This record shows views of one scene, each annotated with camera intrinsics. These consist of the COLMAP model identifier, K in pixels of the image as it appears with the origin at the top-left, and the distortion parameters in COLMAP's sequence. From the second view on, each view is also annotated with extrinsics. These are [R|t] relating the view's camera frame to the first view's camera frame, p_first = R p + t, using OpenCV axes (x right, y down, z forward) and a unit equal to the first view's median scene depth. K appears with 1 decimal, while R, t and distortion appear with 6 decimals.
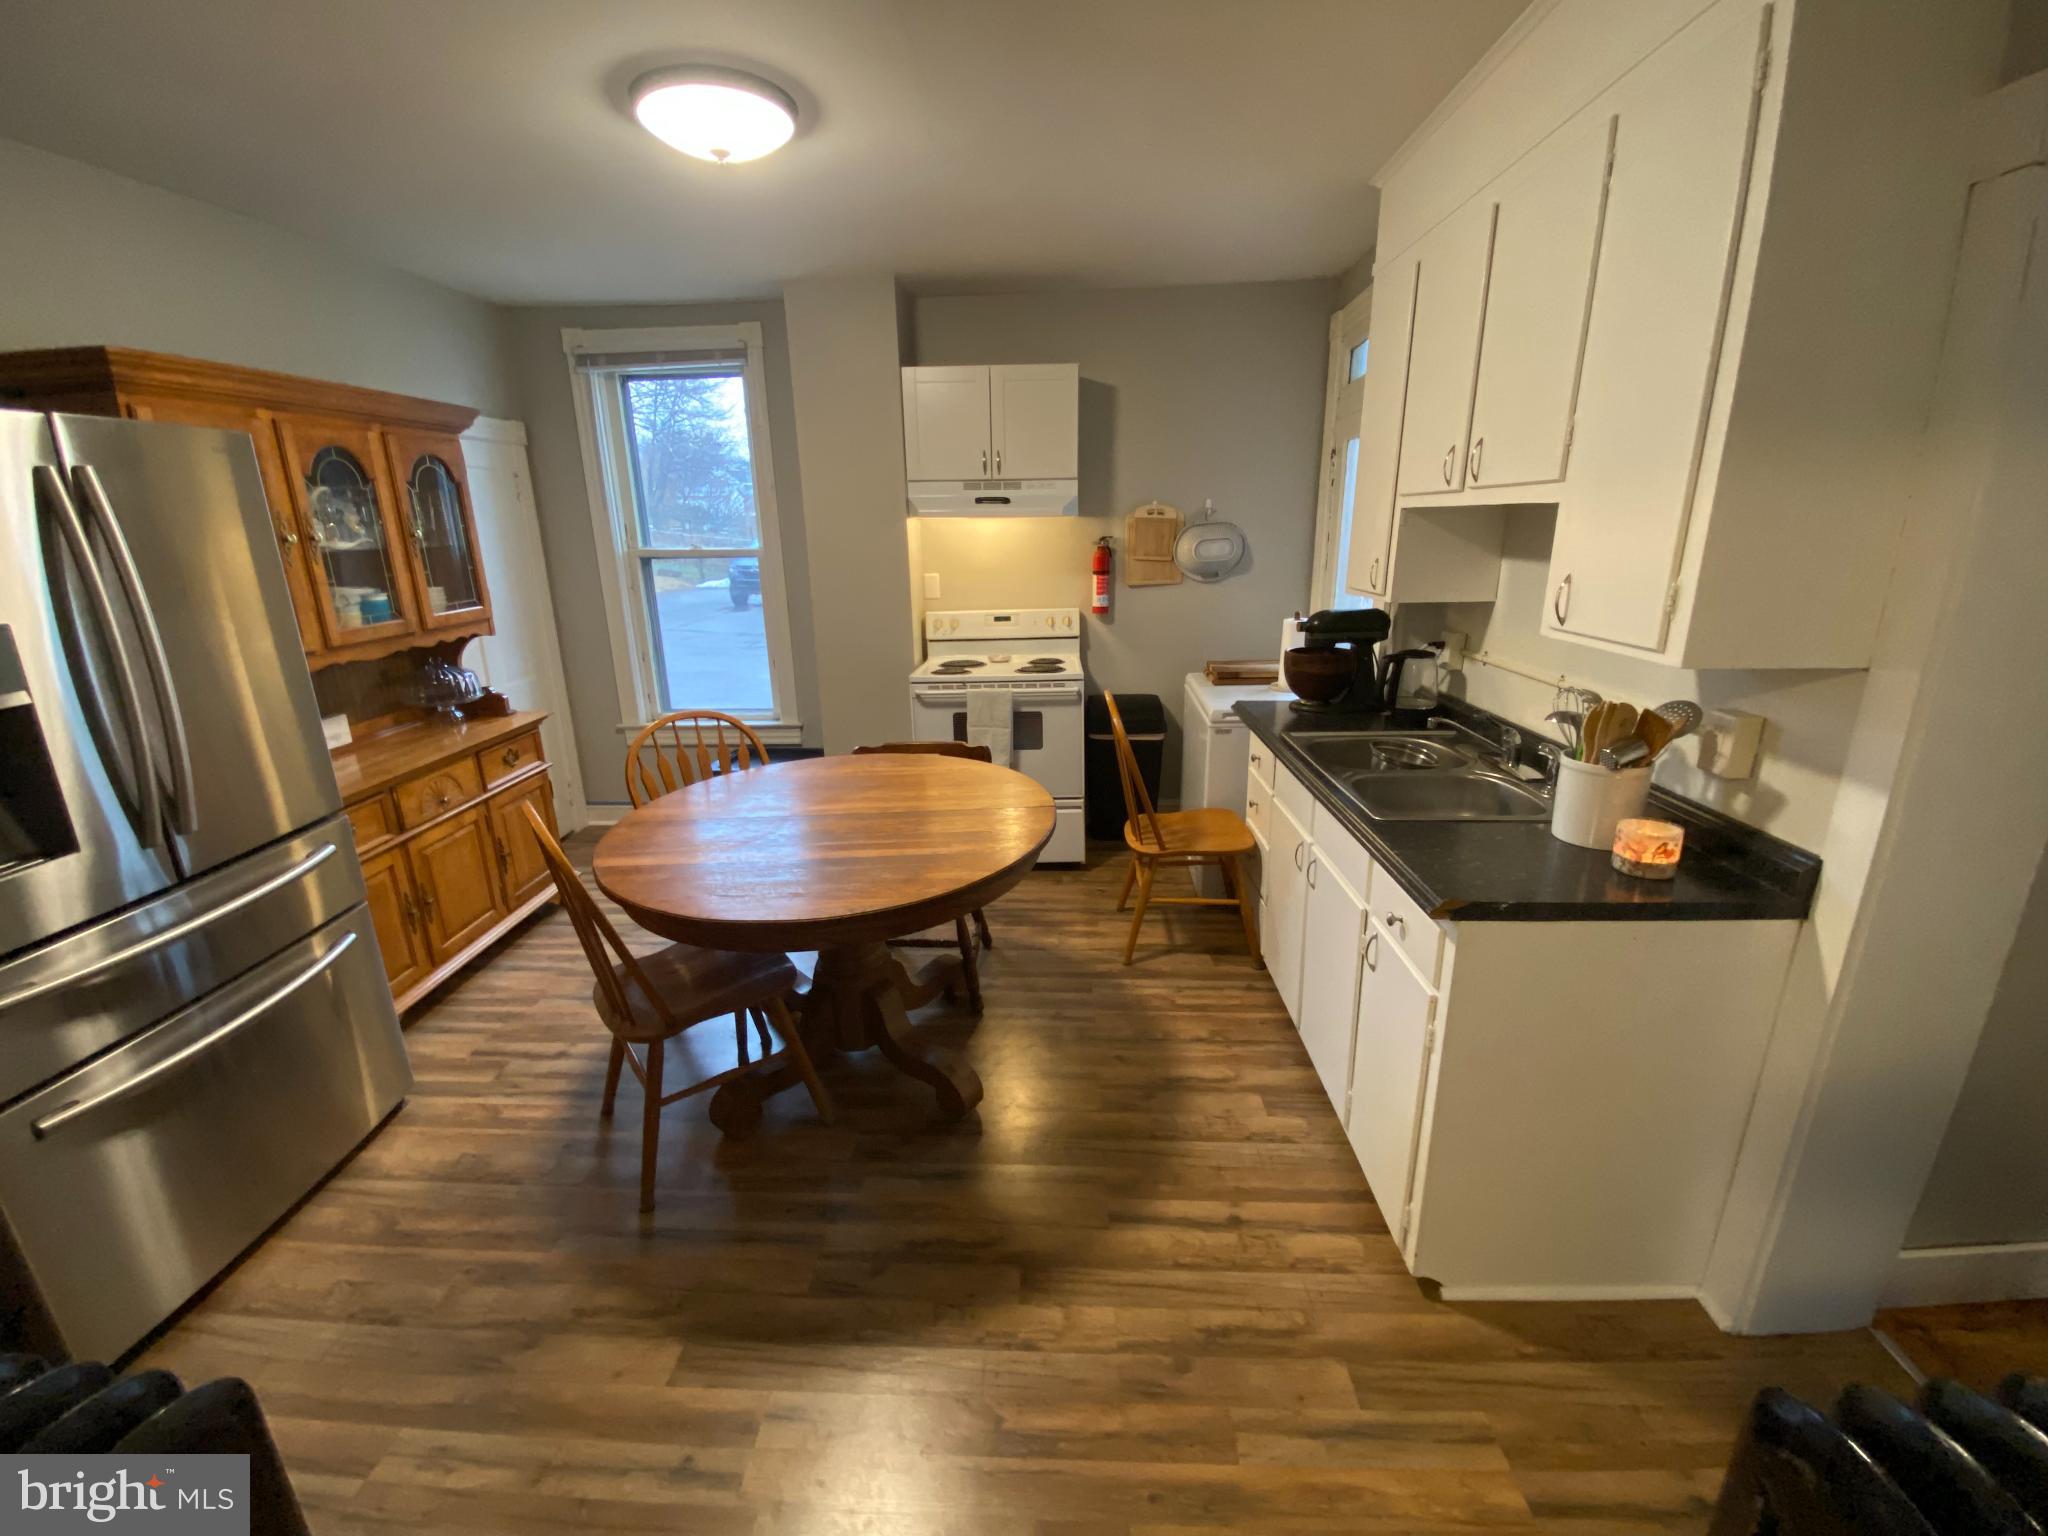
lens RADIAL K [[842.9, 0, 1041.1], [0, 842.9, 777.2], [0, 0, 1]] dist [0.009360, -0.010531]
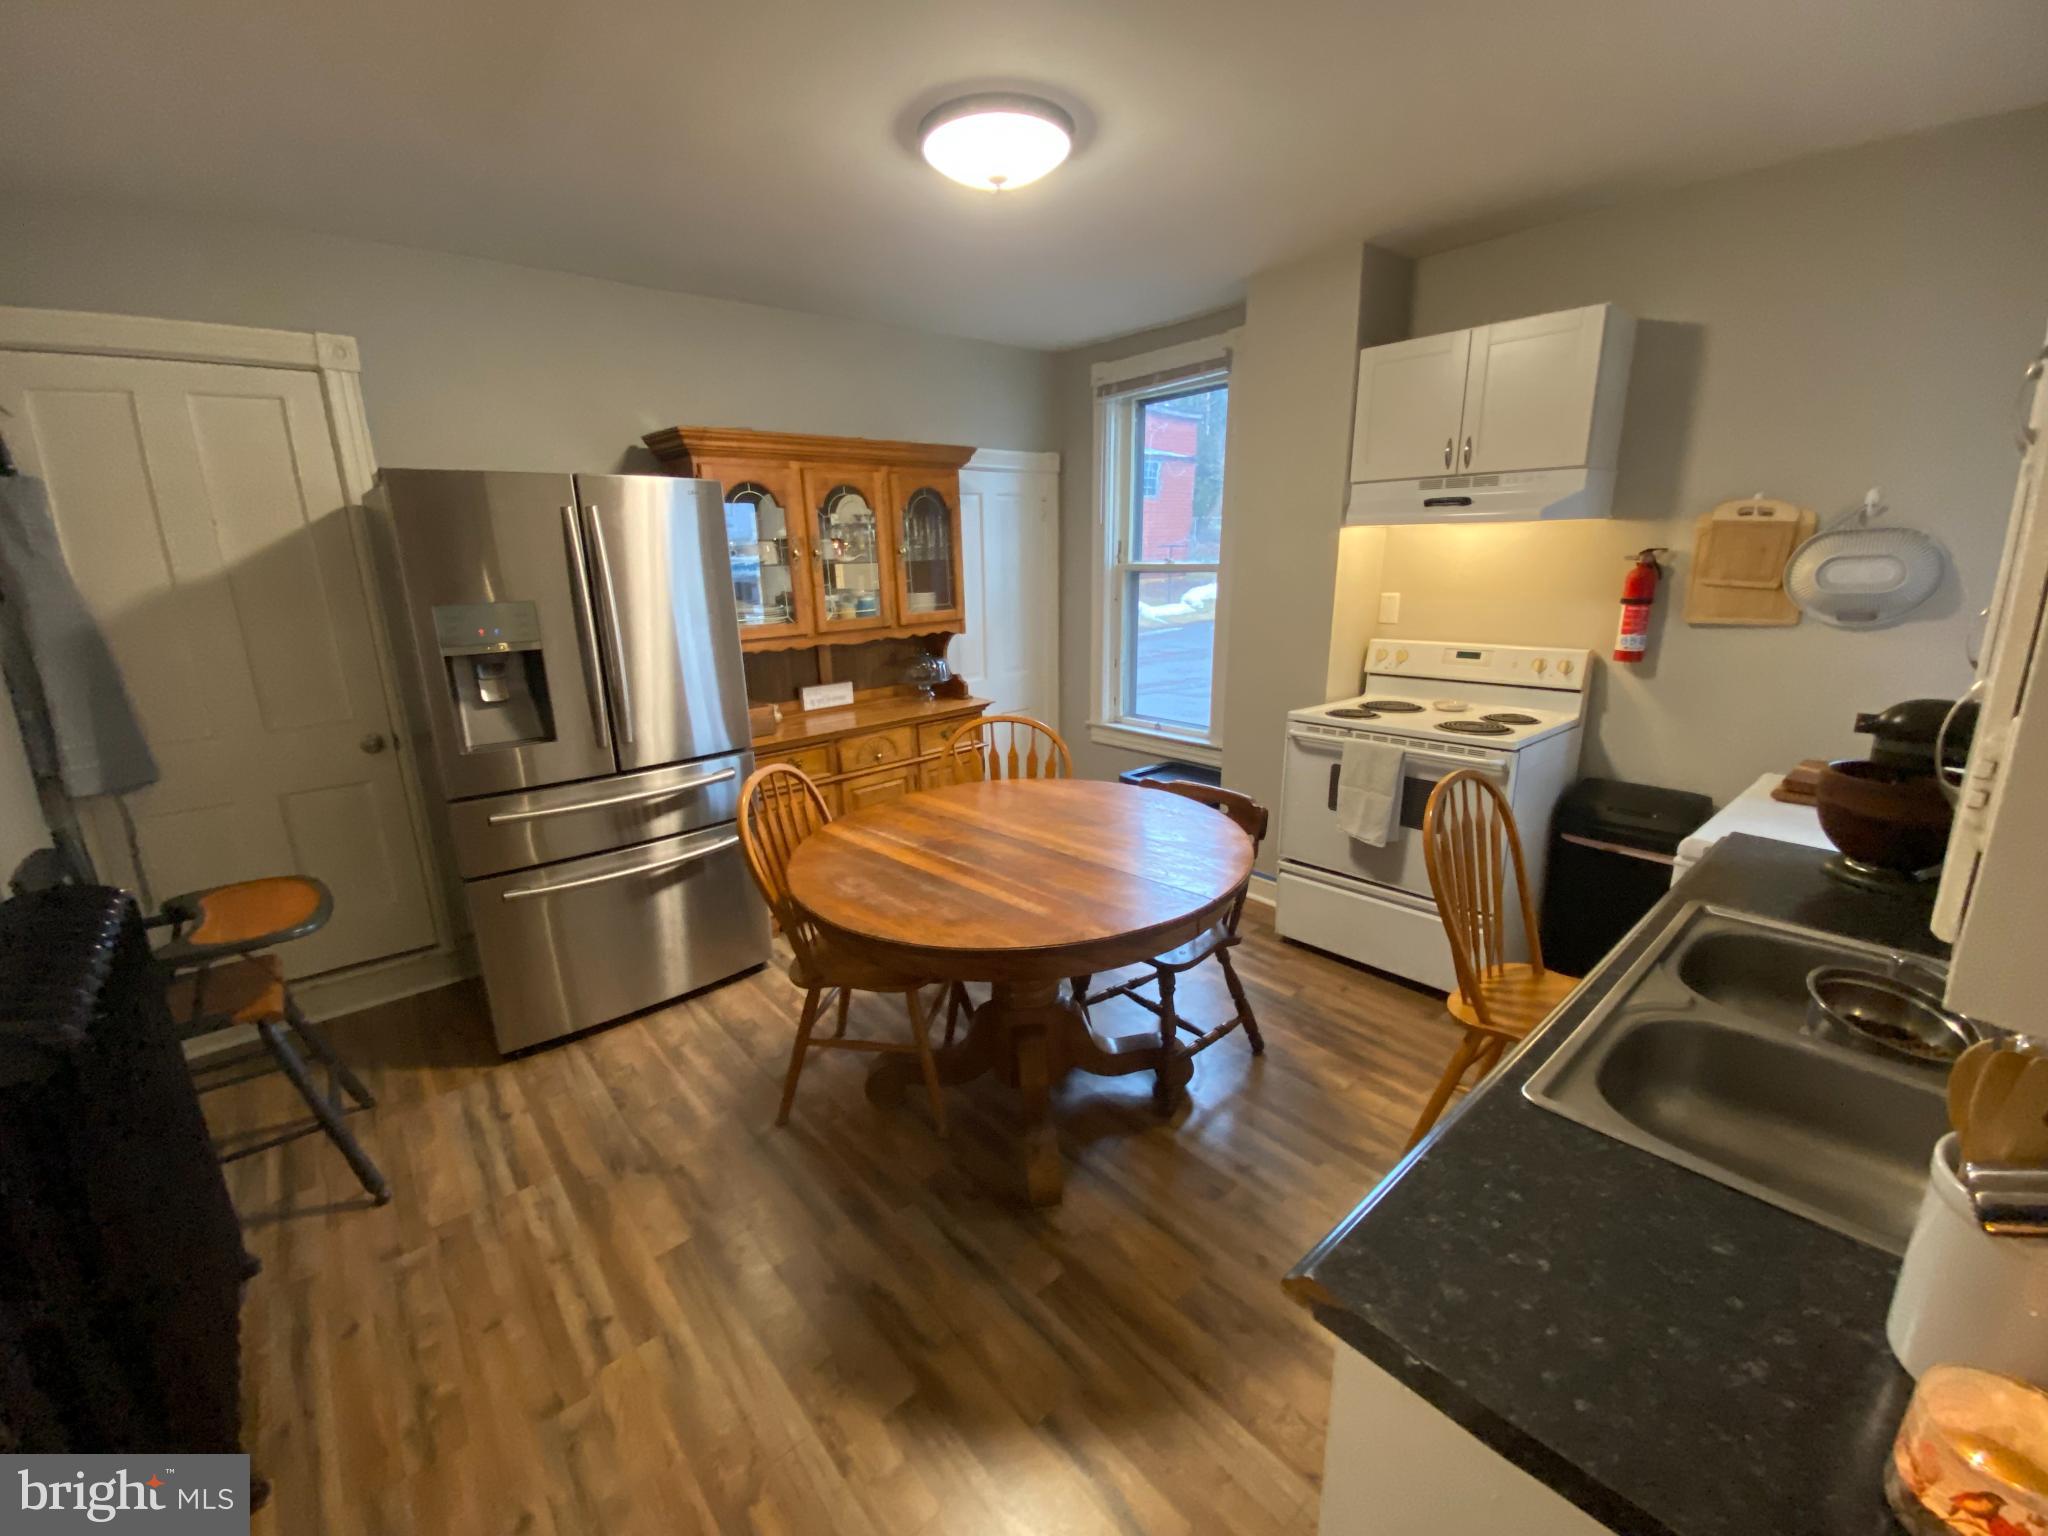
lens RADIAL K [[842.9, 0, 1005.8], [0, 842.9, 775.5], [0, 0, 1]] dist [0.009360, -0.010531]
pose [[0.674240, 0.189628, -0.713752, 0.269697], [-0.199741, 0.977276, 0.070957, -0.058555], [0.710988, 0.094724, 0.696795, 0.197422]]
